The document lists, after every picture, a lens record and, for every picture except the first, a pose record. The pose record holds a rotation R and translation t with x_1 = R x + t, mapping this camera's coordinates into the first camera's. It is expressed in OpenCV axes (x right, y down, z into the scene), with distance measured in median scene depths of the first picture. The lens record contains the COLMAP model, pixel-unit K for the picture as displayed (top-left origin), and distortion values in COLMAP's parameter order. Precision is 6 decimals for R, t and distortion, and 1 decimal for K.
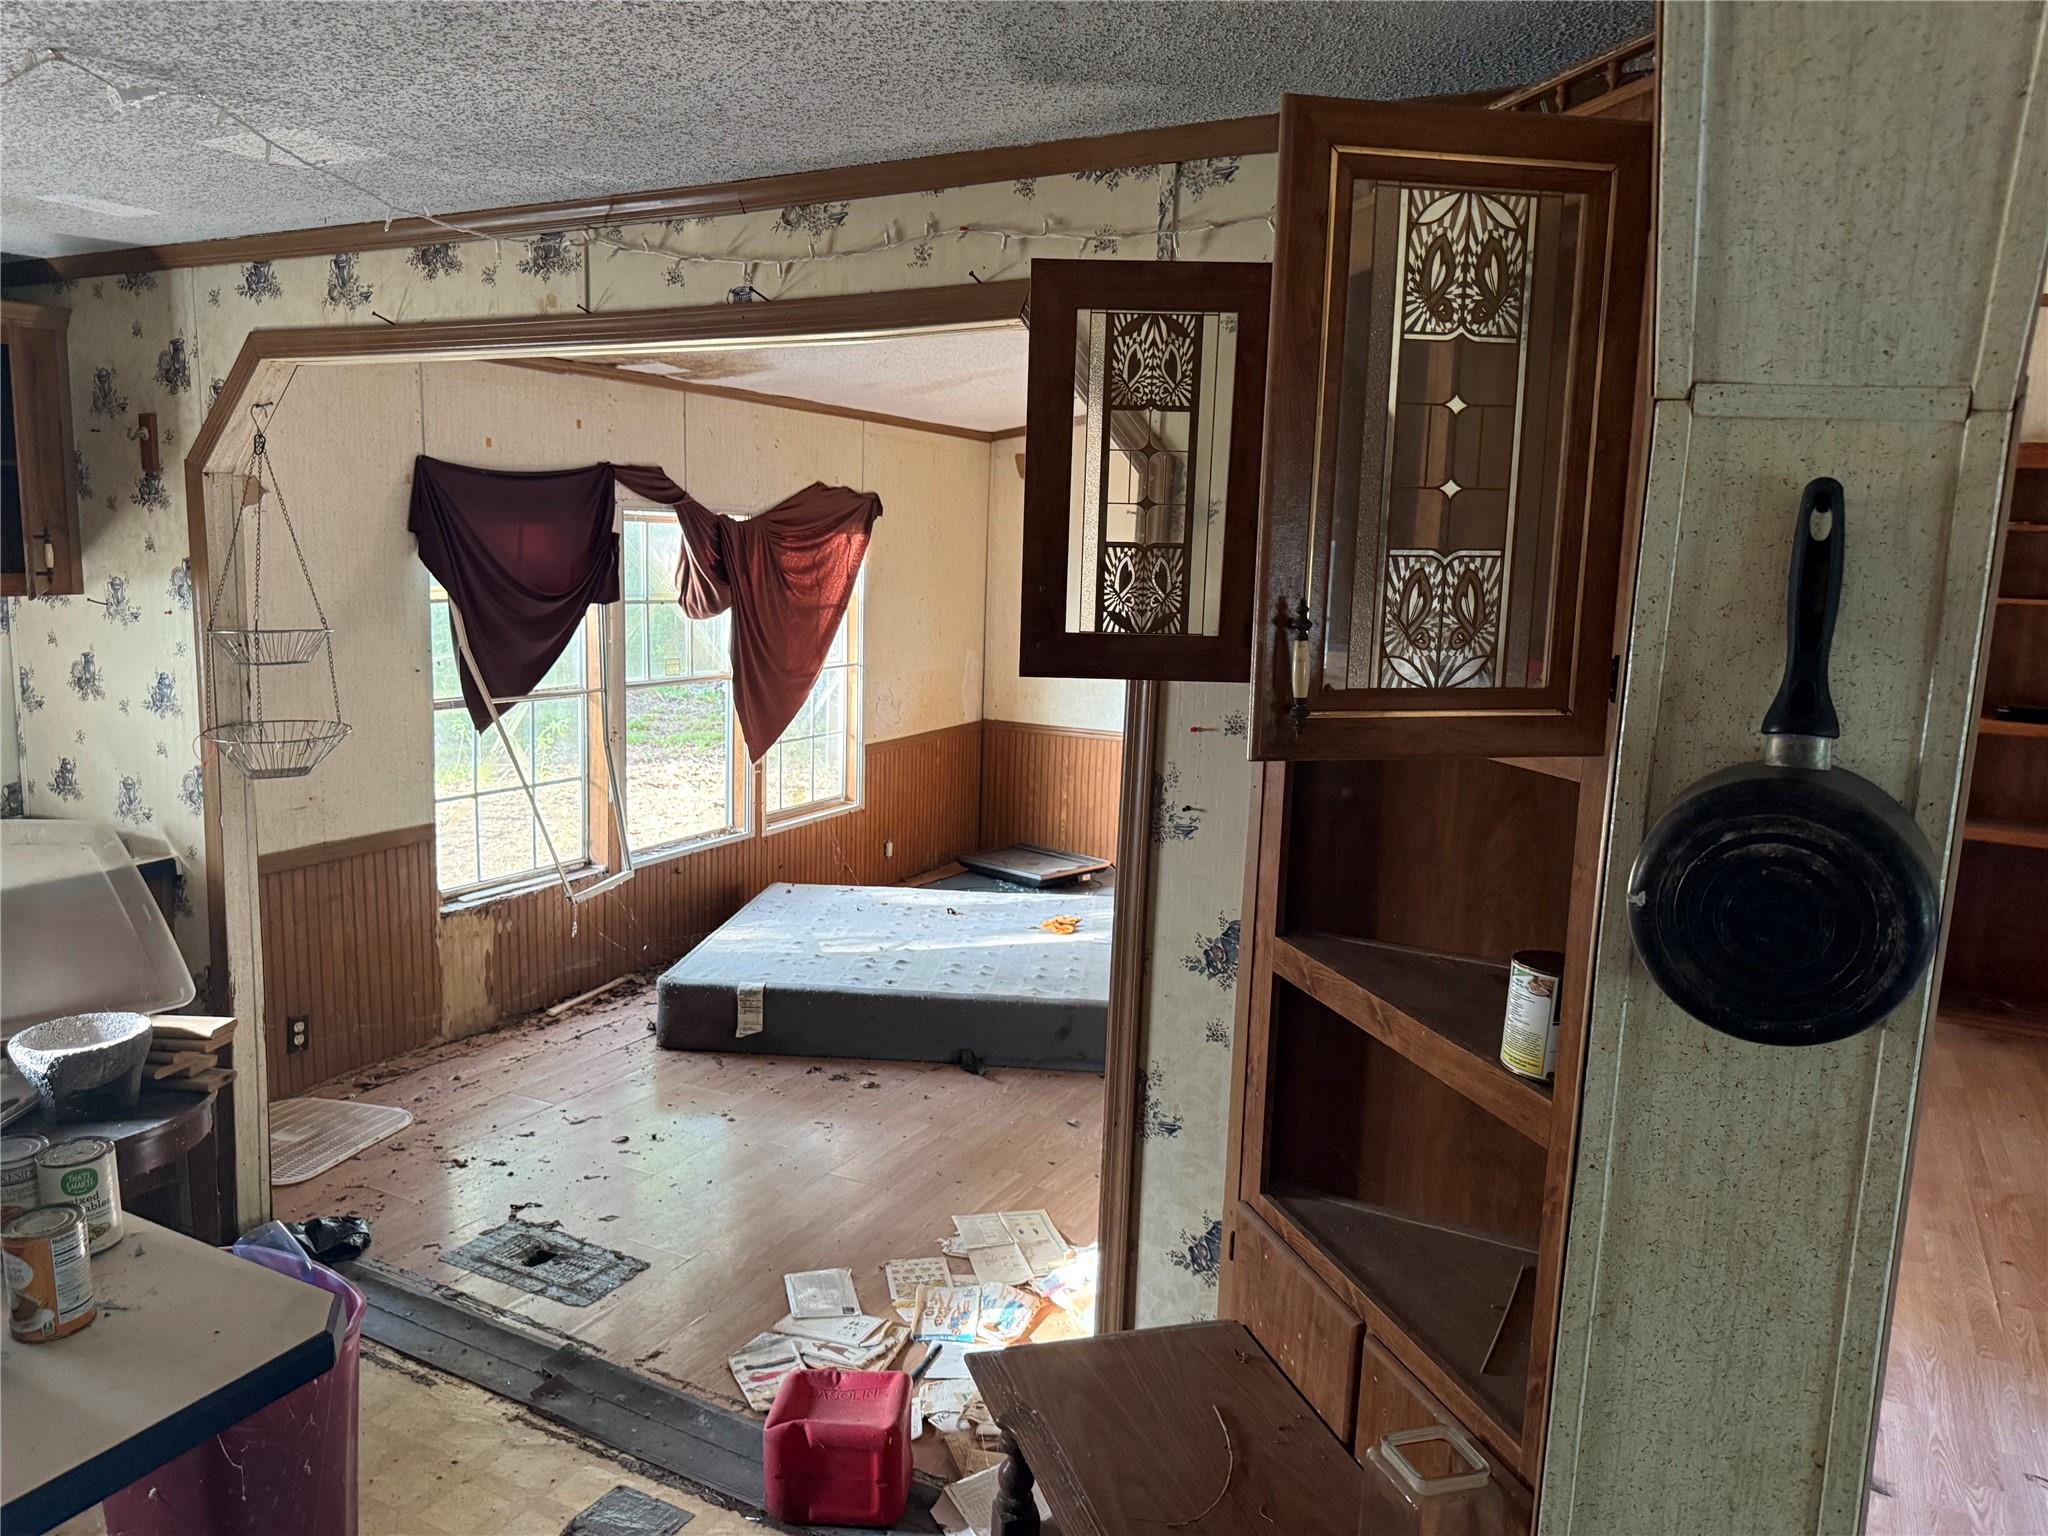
lens RADIAL K [[1472.2, 0, 1023.2], [0, 1472.2, 779.1], [0, 0, 1]] dist [0.020018, -0.015576]
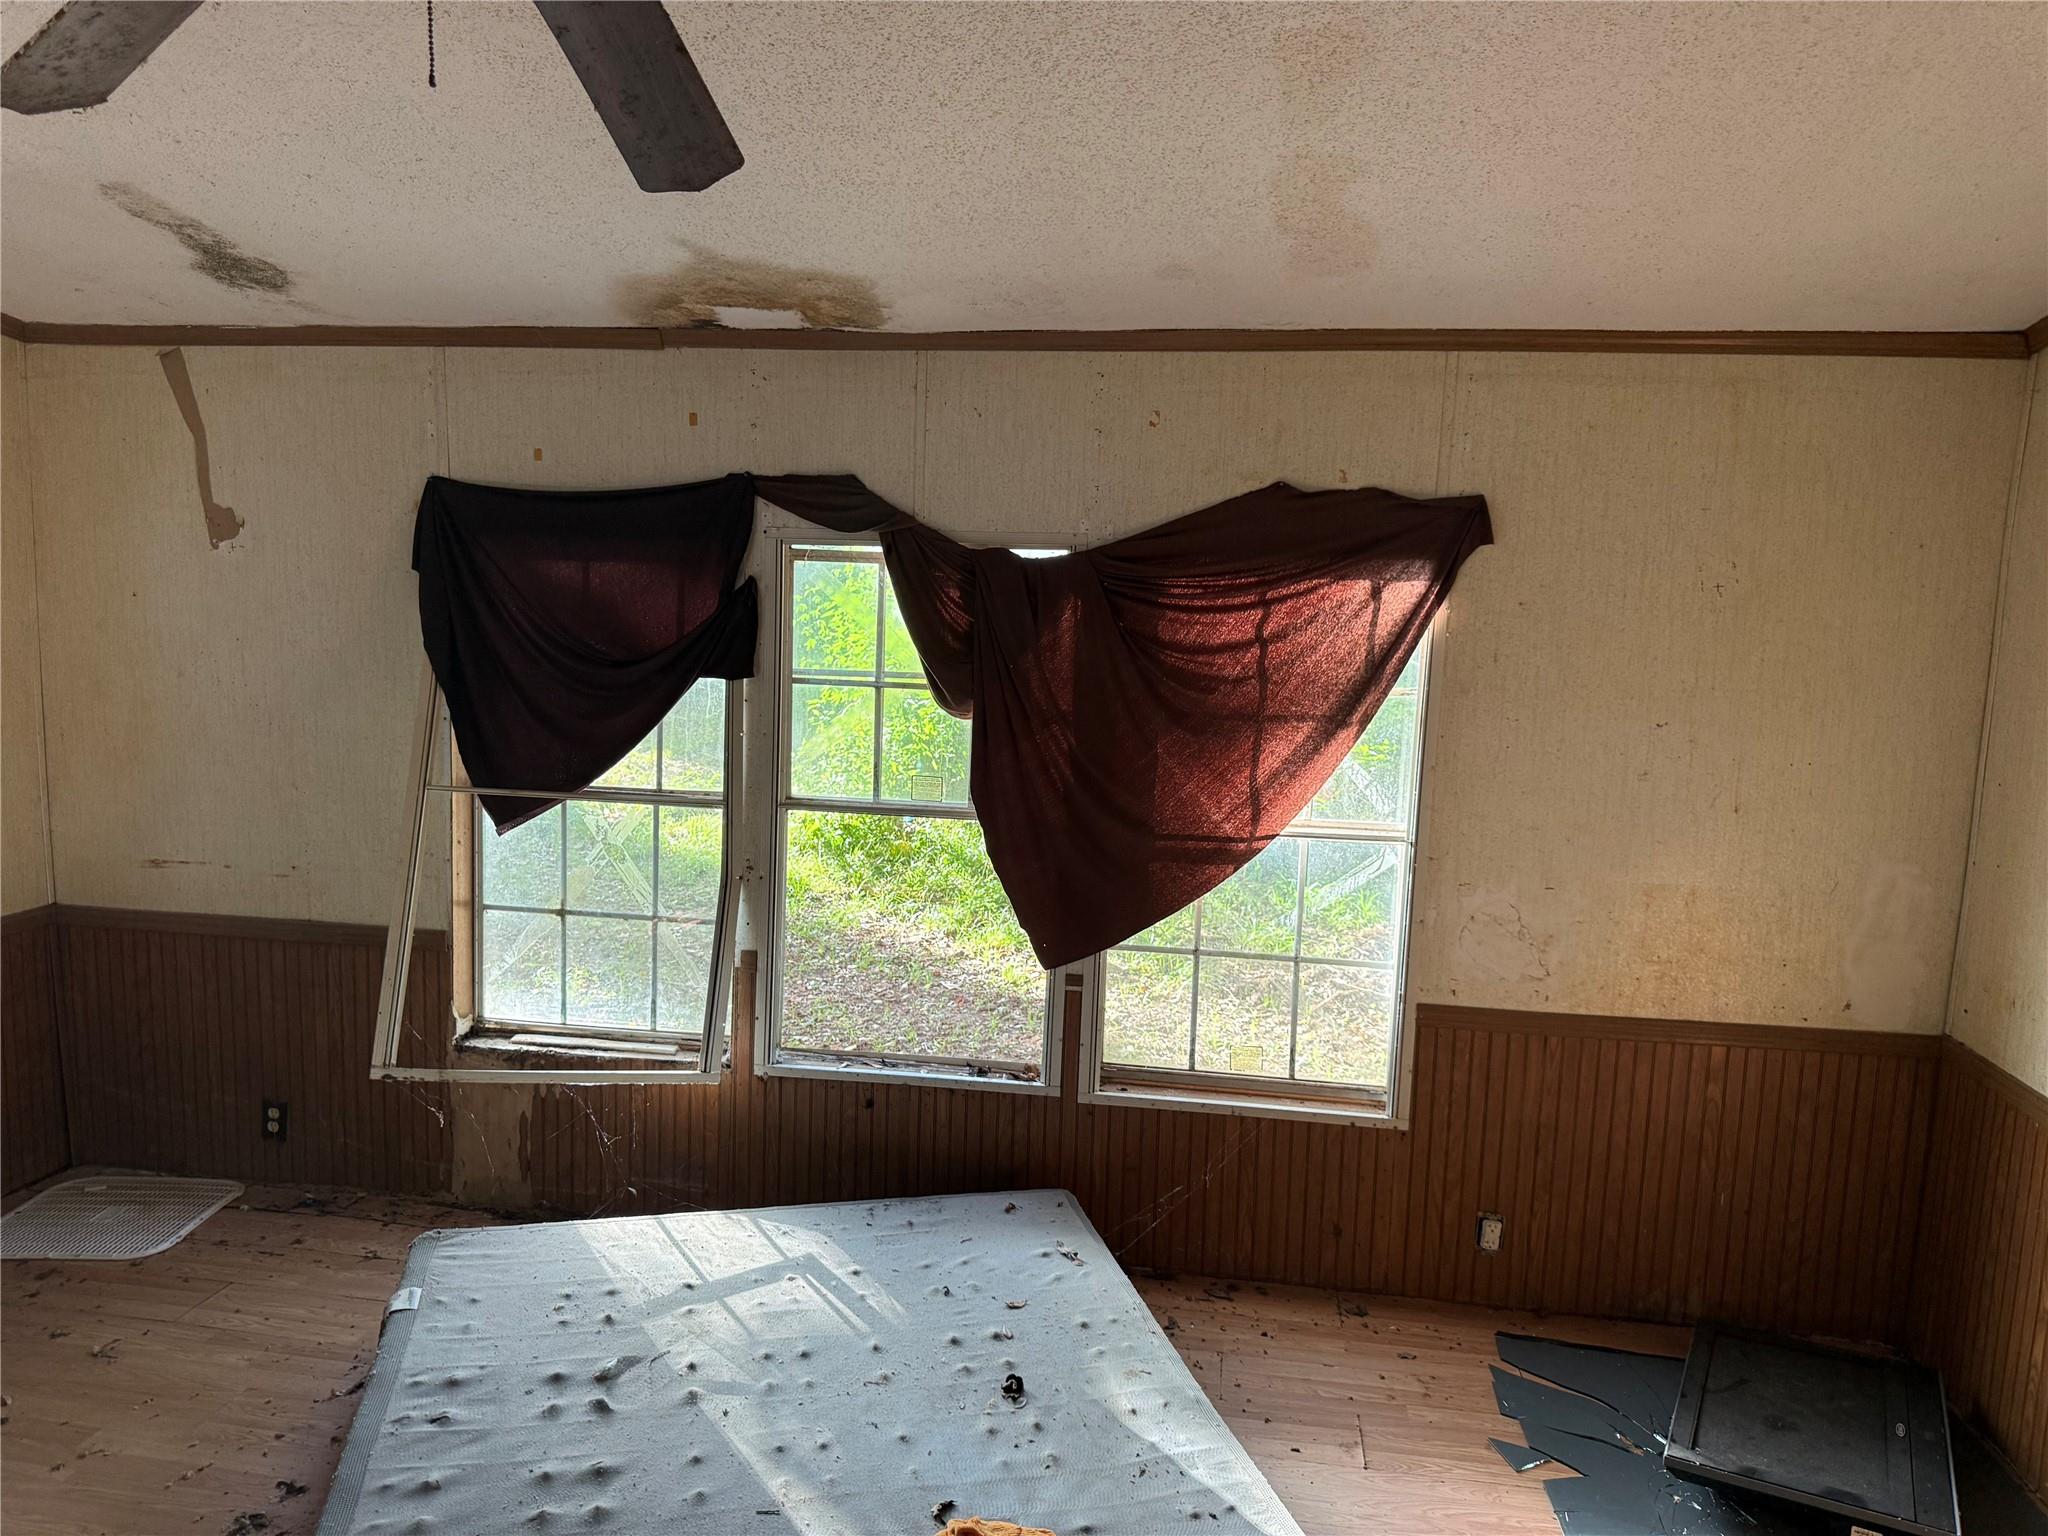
lens RADIAL K [[1472.2, 0, 1023.0], [0, 1472.2, 760.9], [0, 0, 1]] dist [0.020018, -0.015576]
pose [[0.318984, 0.102336, -0.942219, 0.382919], [-0.165928, 0.984829, 0.050790, -0.131099], [0.933122, 0.140139, 0.331125, 0.858881]]
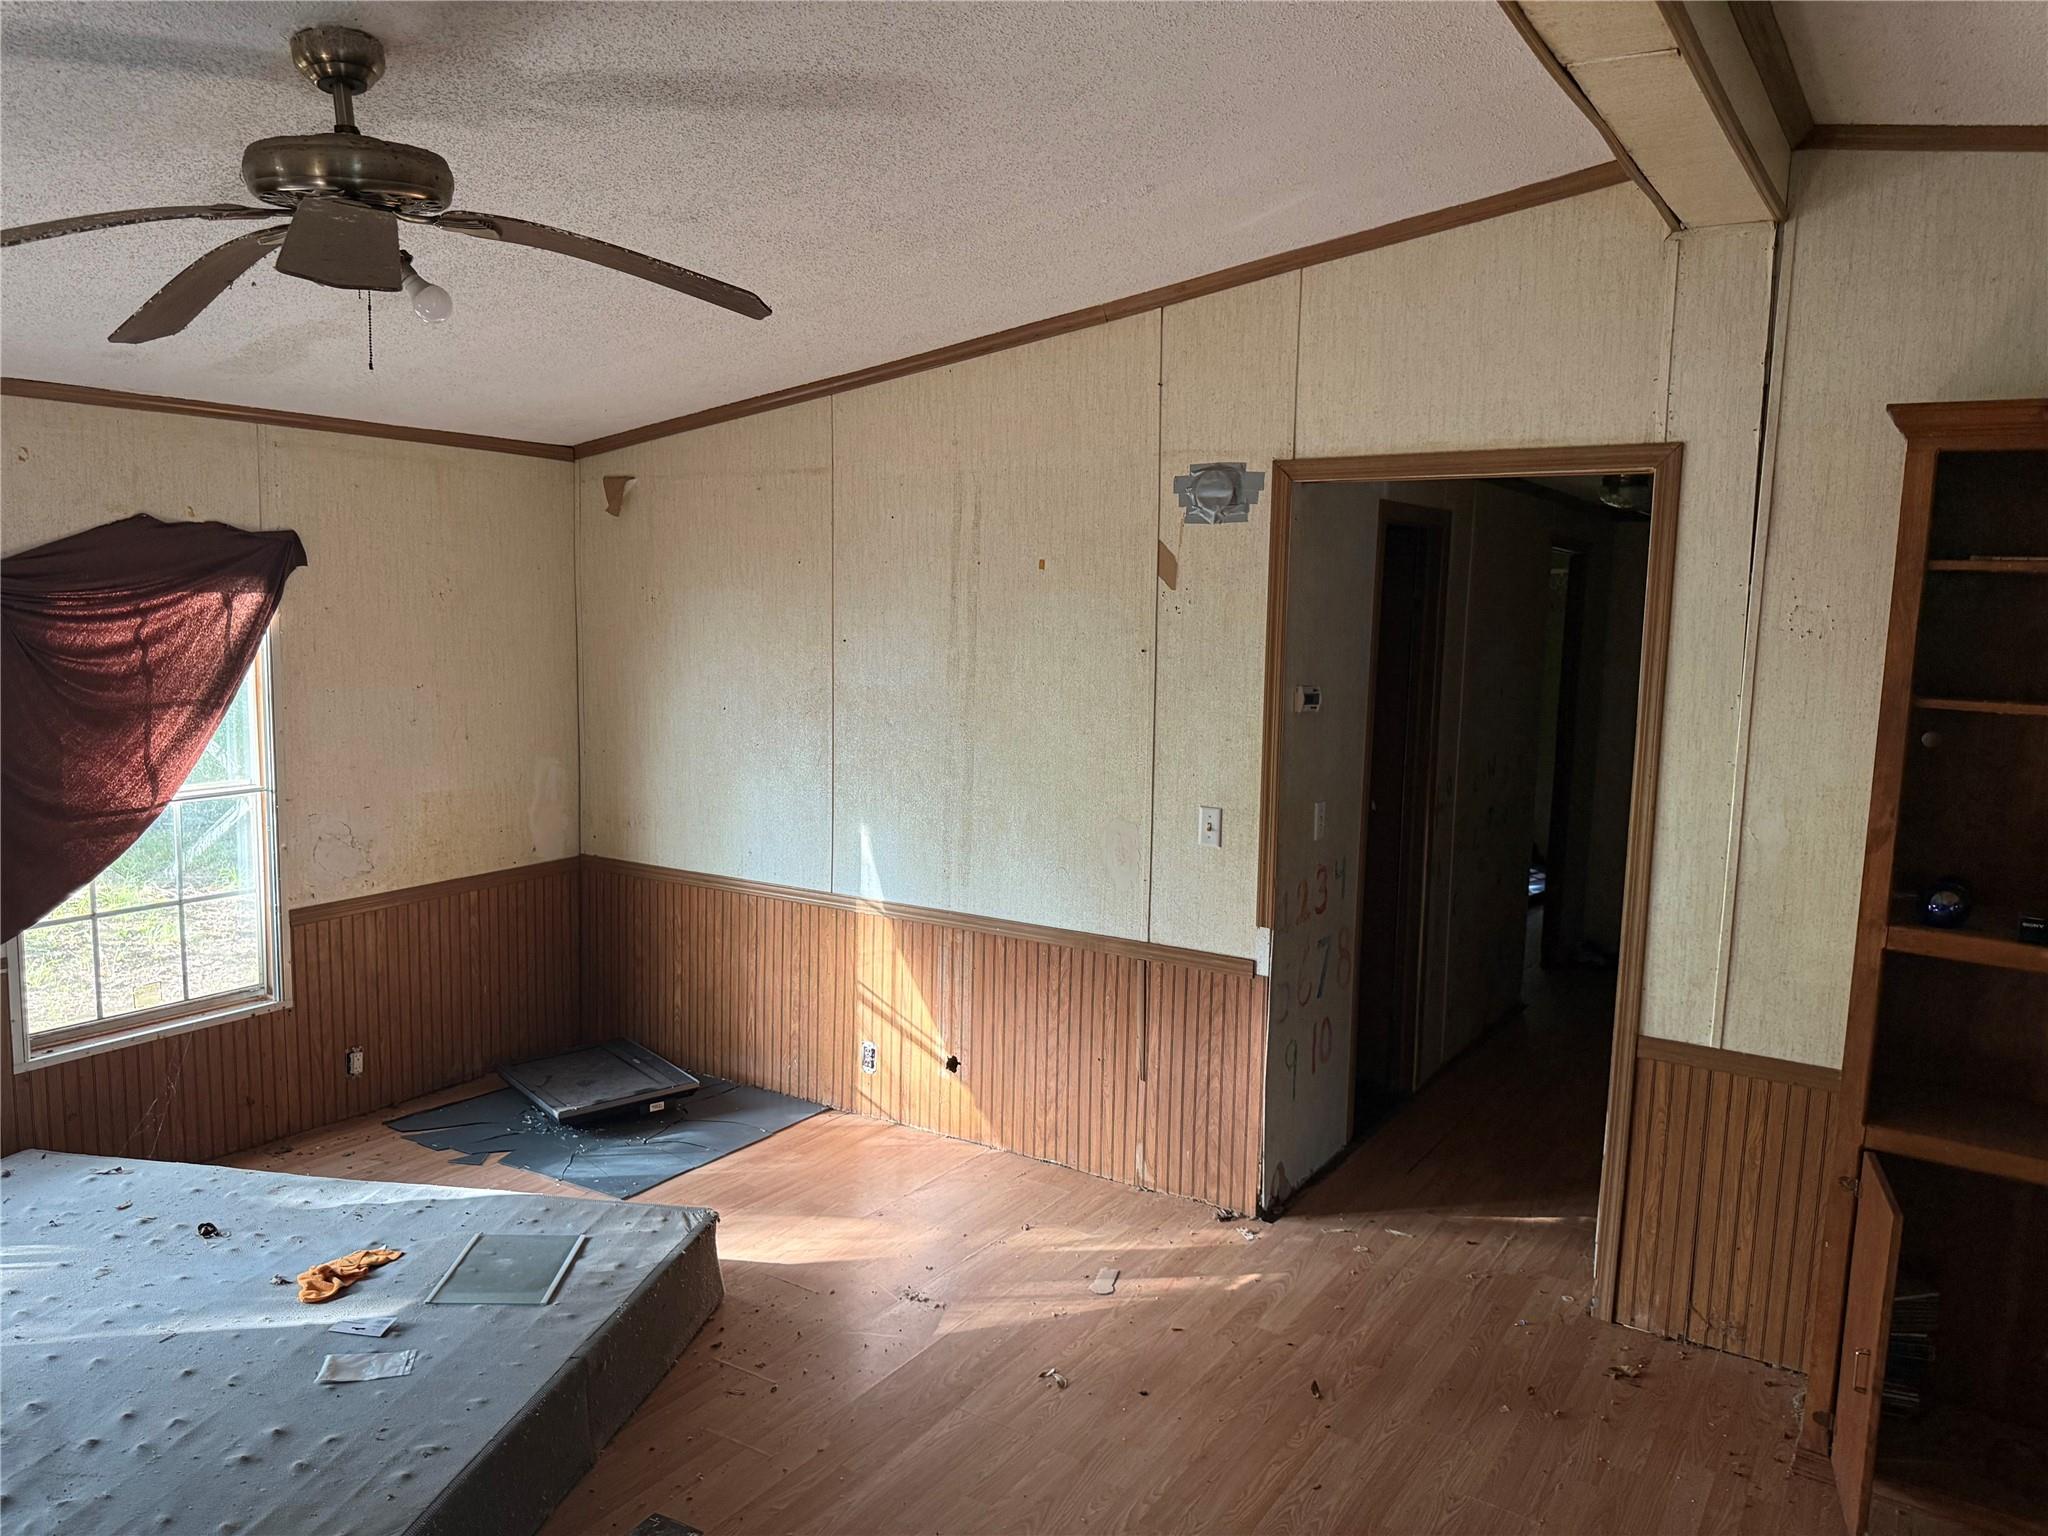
lens RADIAL K [[1472.2, 0, 1002.3], [0, 1472.2, 747.9], [0, 0, 1]] dist [0.020018, -0.015576]
pose [[0.995743, -0.001393, -0.092164, 0.335509], [-0.004006, 0.998287, -0.058373, -0.071805], [0.092087, 0.058494, 0.994031, 0.452802]]
